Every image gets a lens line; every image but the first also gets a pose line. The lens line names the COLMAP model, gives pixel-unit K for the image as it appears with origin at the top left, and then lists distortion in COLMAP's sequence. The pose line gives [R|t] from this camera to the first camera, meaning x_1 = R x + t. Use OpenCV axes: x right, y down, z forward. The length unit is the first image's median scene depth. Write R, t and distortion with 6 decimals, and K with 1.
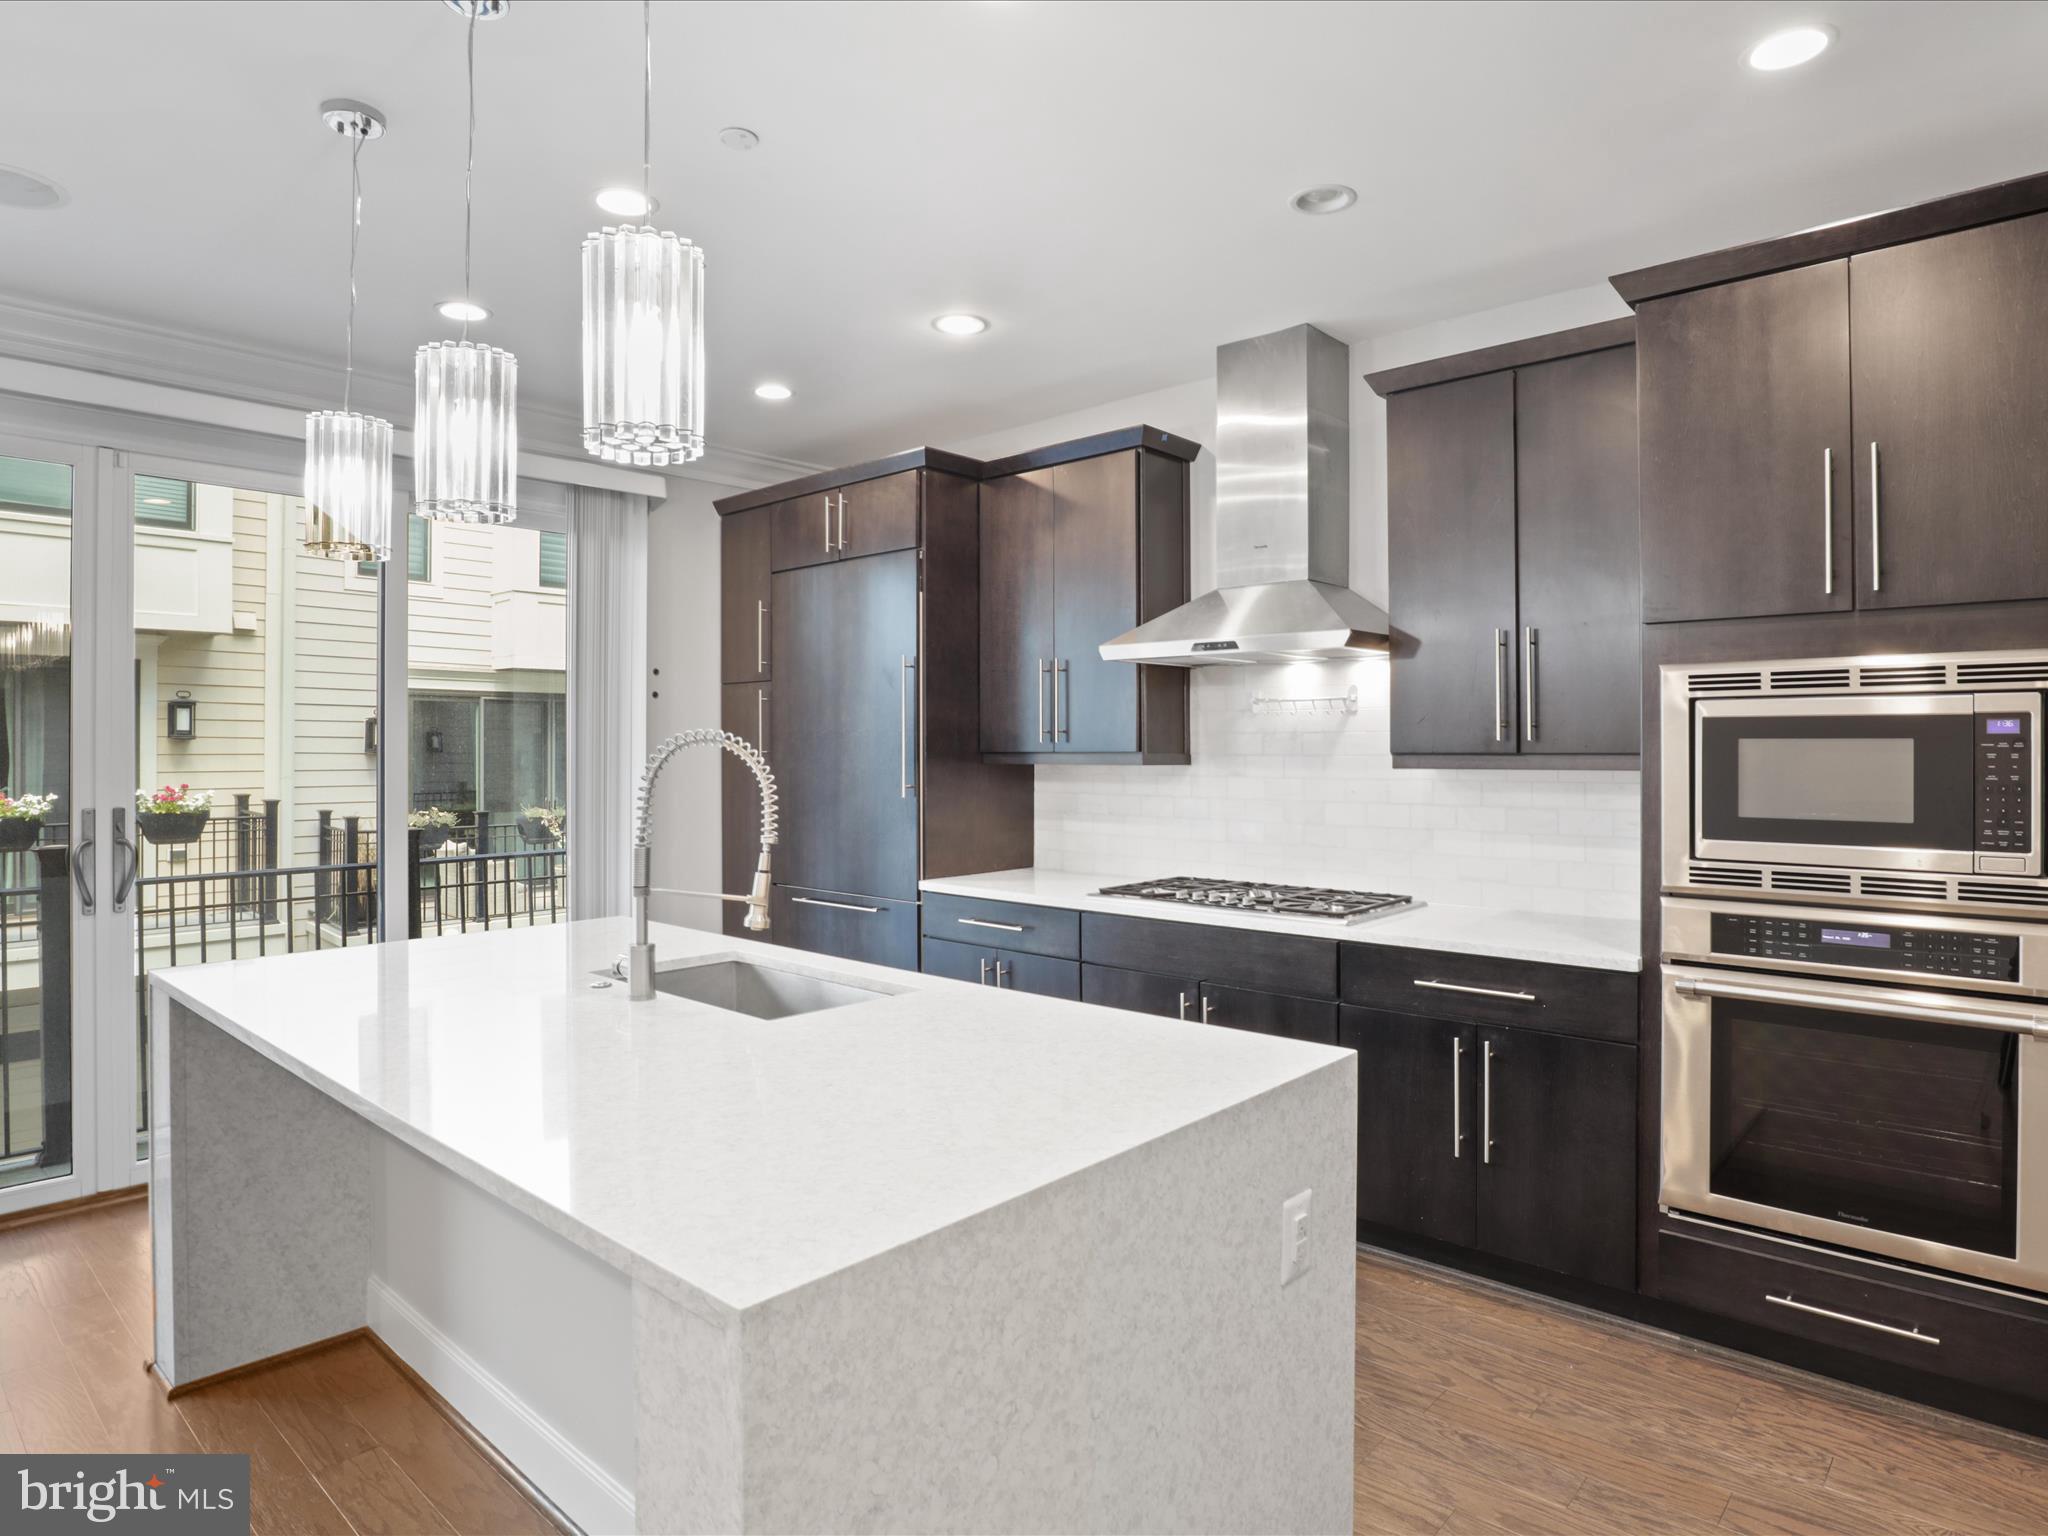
lens RADIAL K [[1172.2, 0, 1019.7], [0, 1172.2, 768.4], [0, 0, 1]] dist [-0.044441, 0.017191]
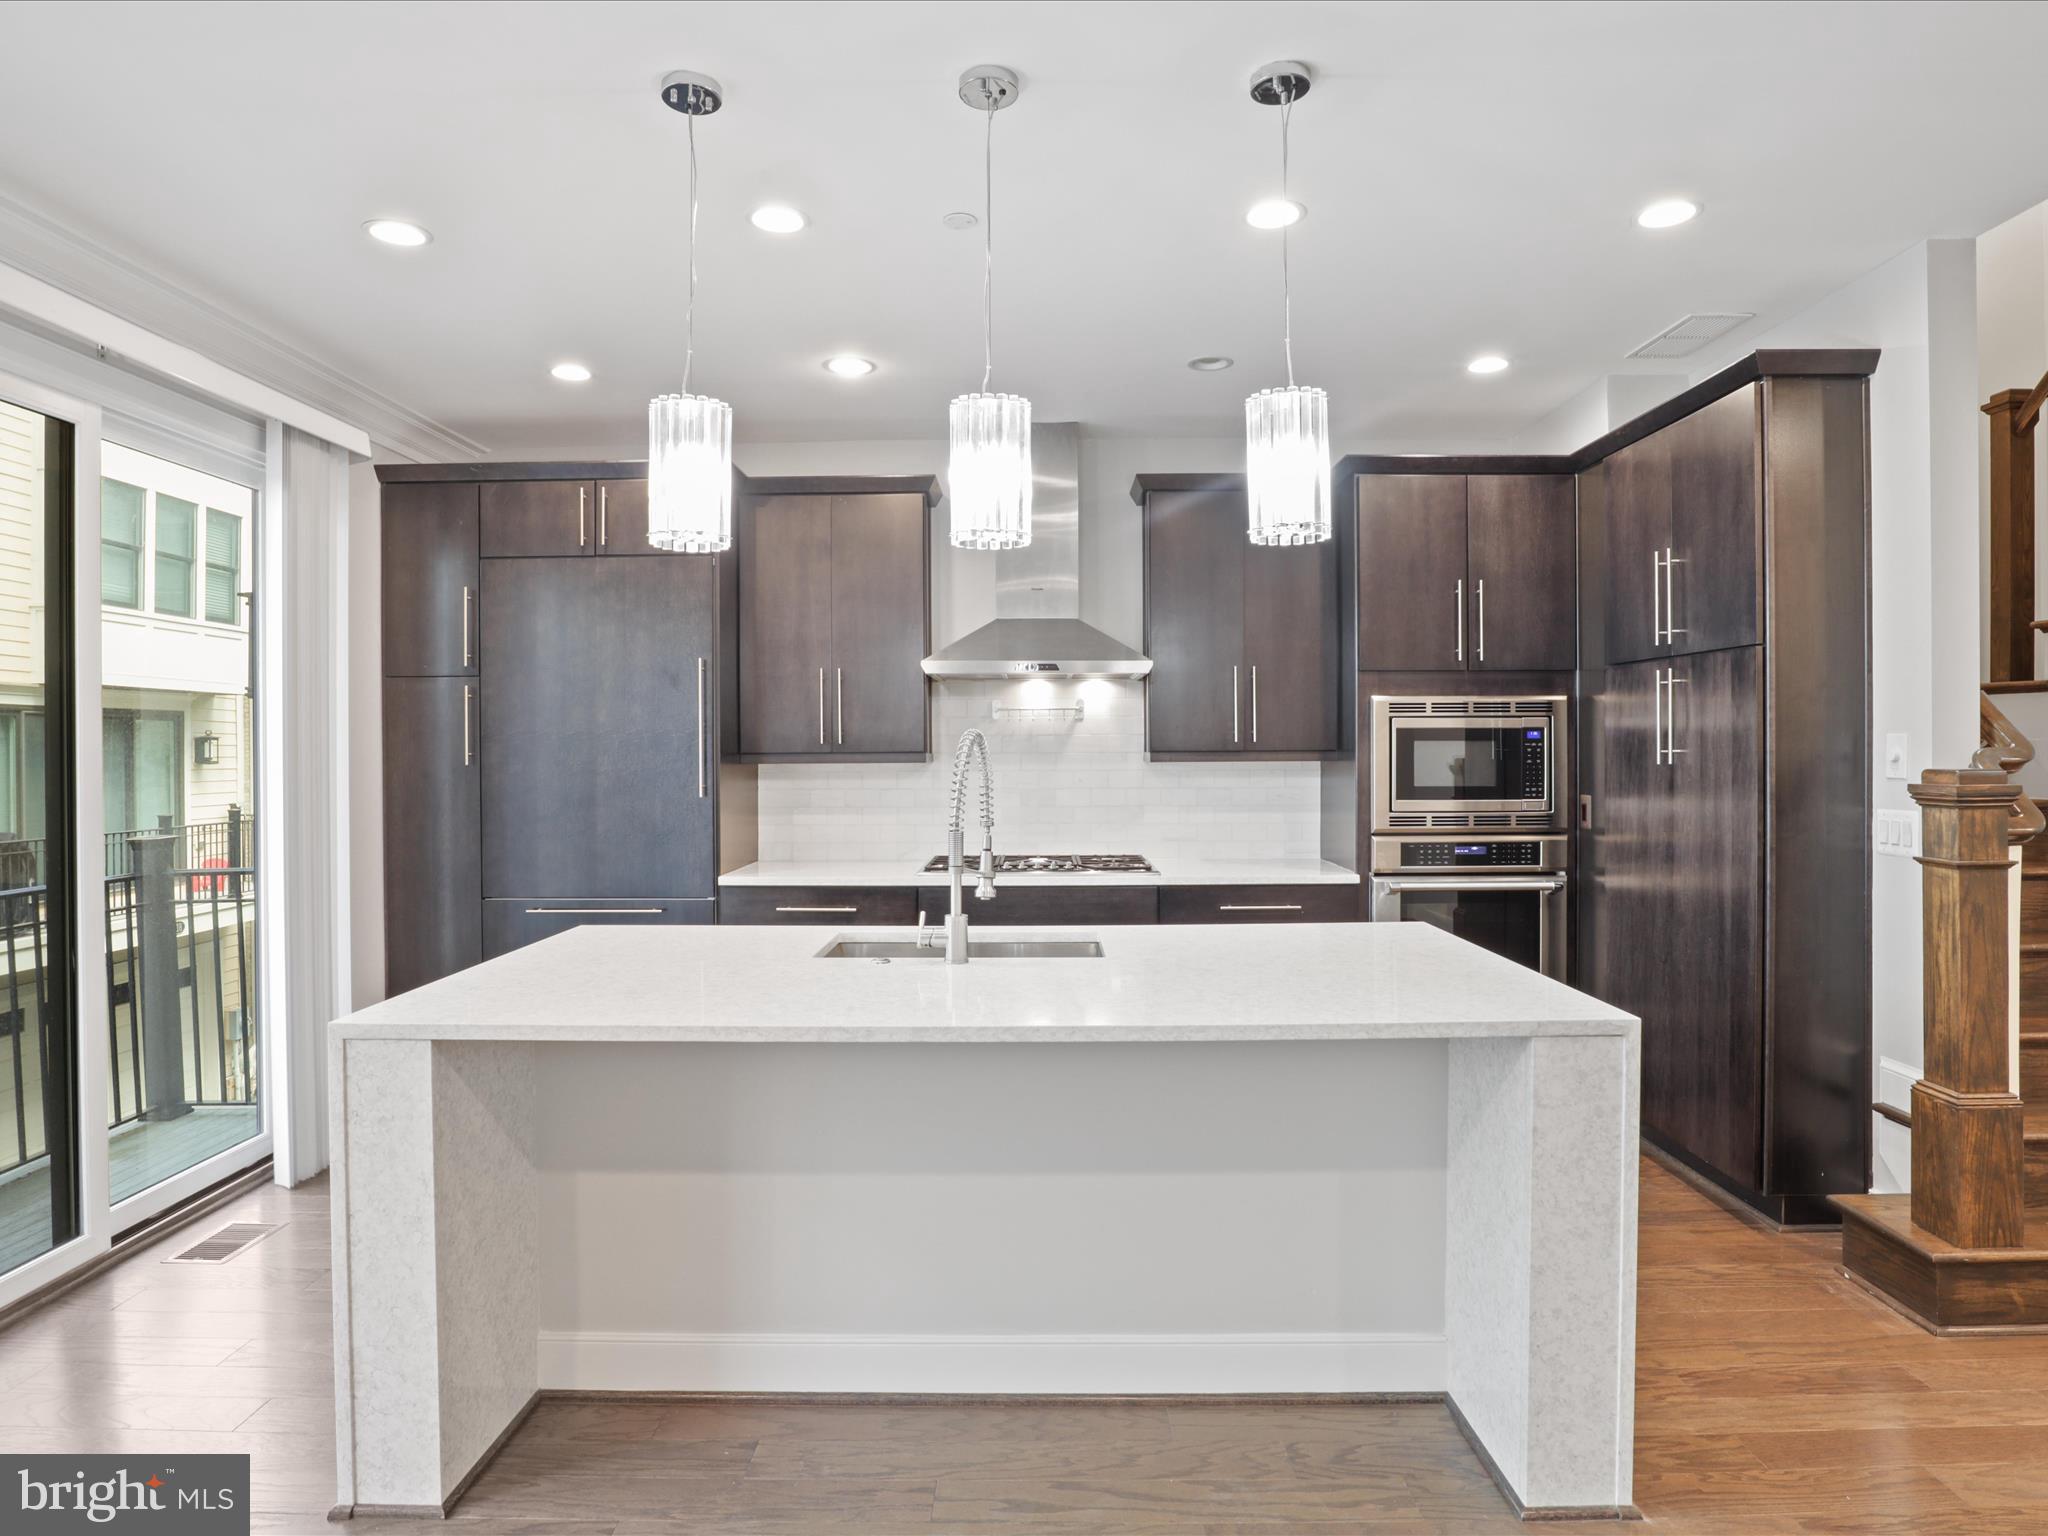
lens RADIAL K [[1172.2, 0, 1031.1], [0, 1172.2, 764.7], [0, 0, 1]] dist [-0.044441, 0.017191]
pose [[0.750792, -0.011282, 0.660443, -0.881676], [0.014539, 0.999894, 0.000553, 0.000922], [-0.660379, 0.009187, 0.750876, 0.064119]]
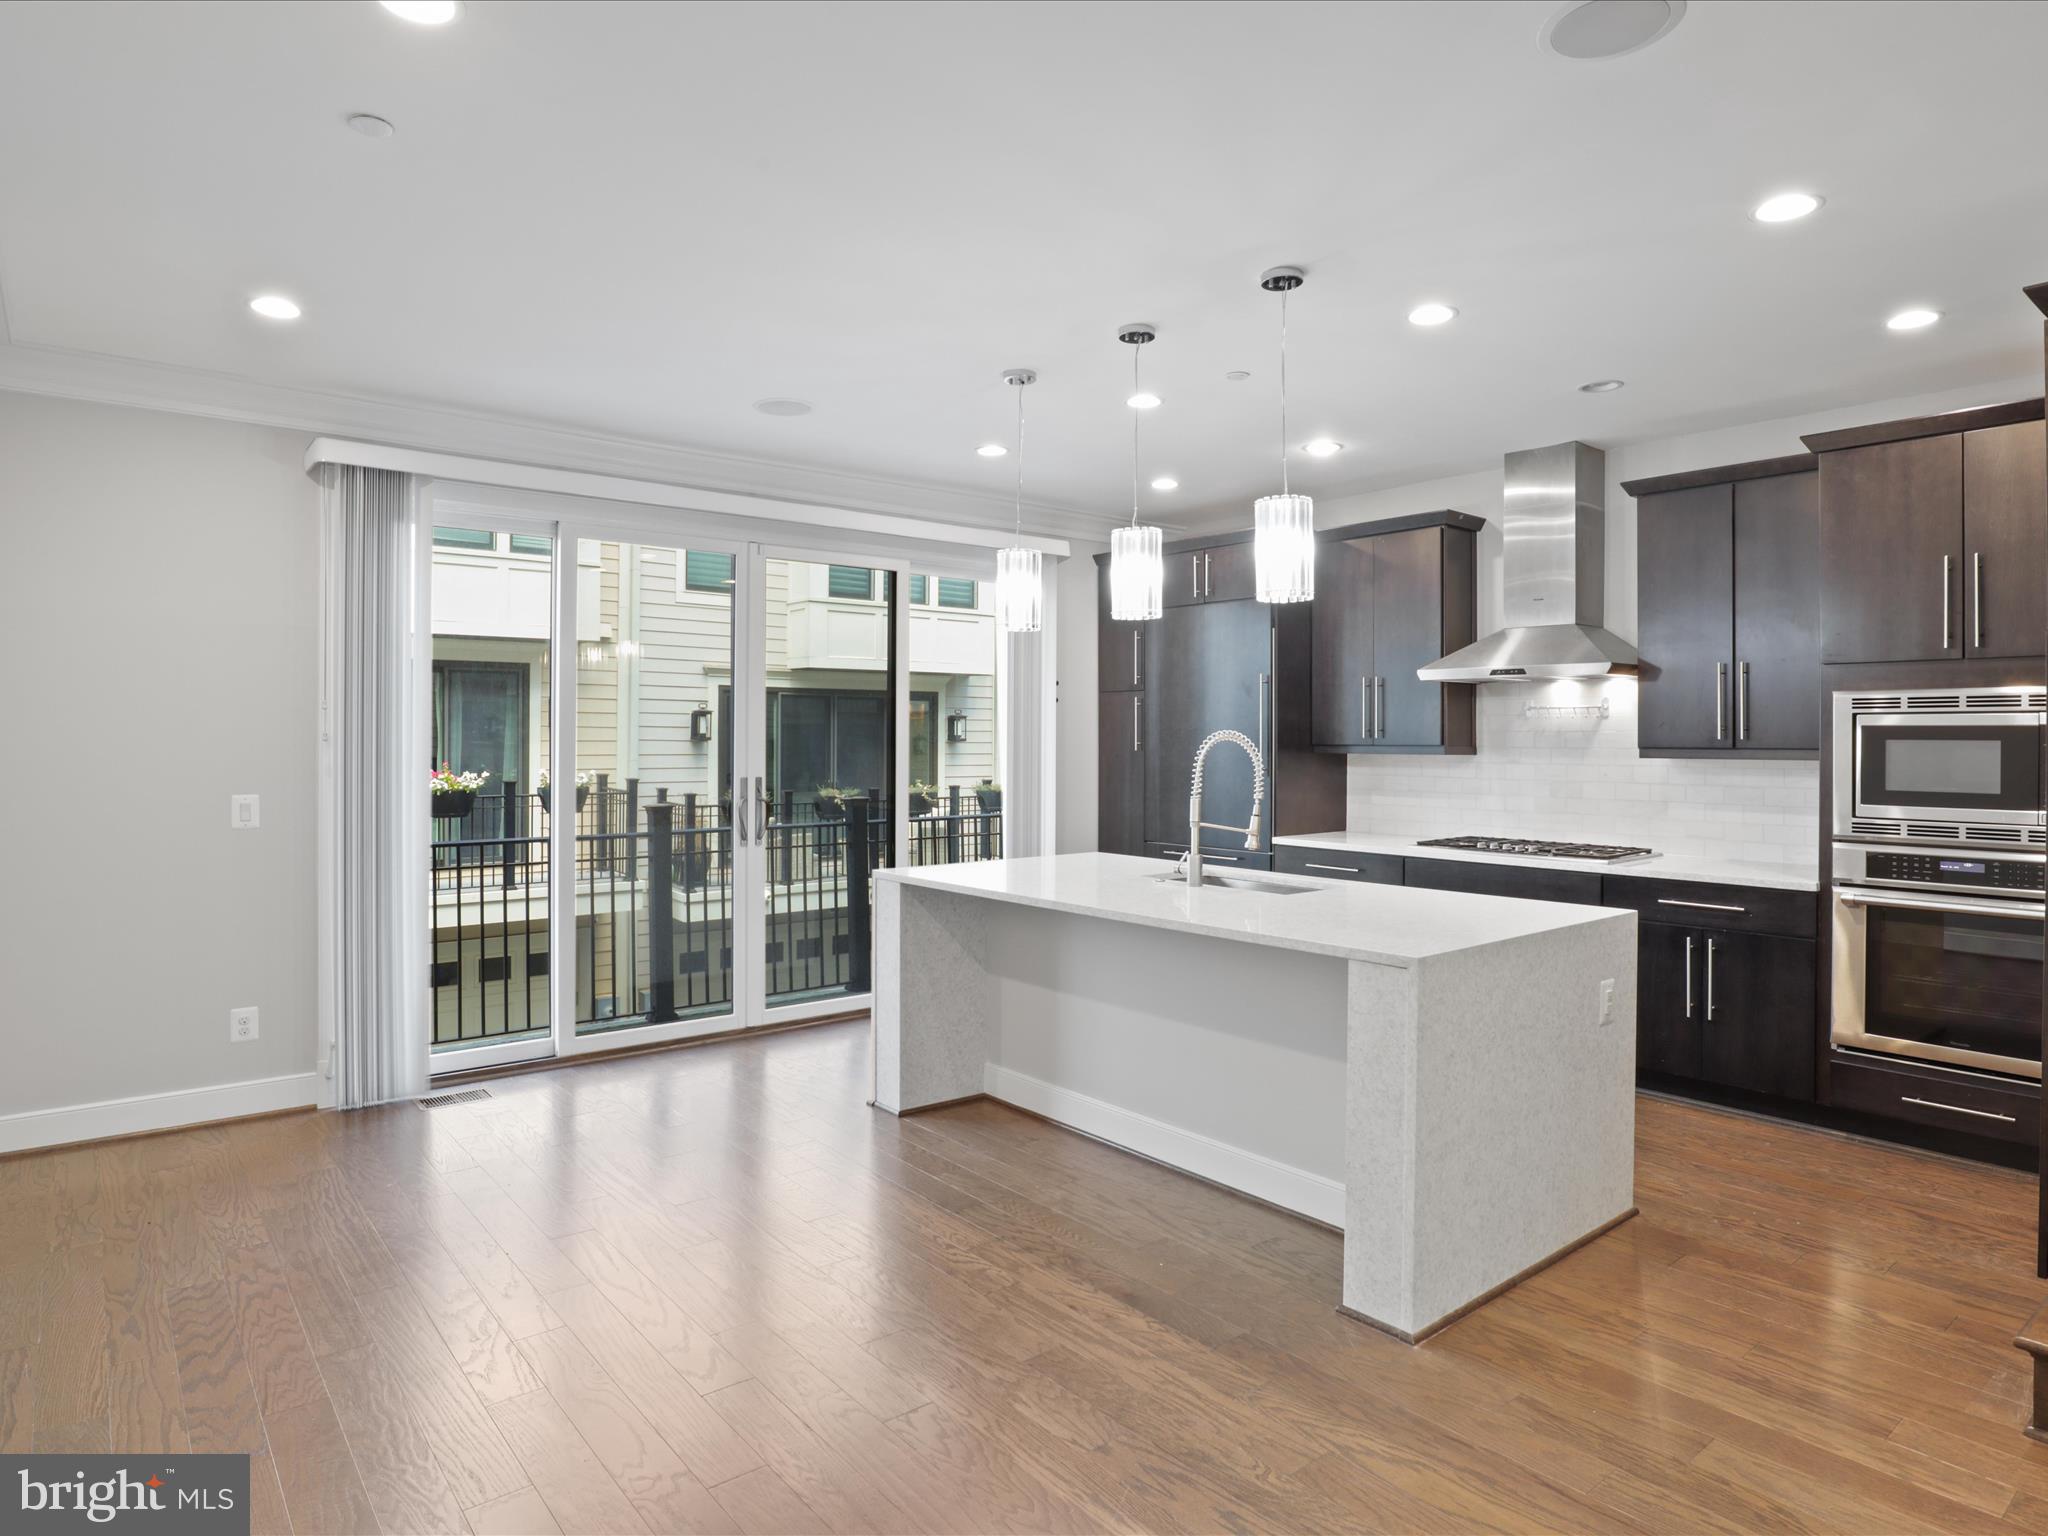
lens RADIAL K [[1172.2, 0, 1014.9], [0, 1172.2, 756.6], [0, 0, 1]] dist [-0.044441, 0.017191]
pose [[0.988196, 0.007025, -0.153033, -0.275729], [-0.007141, 0.999974, -0.000210, 0.005339], [0.153028, 0.001301, 0.988221, -0.652906]]
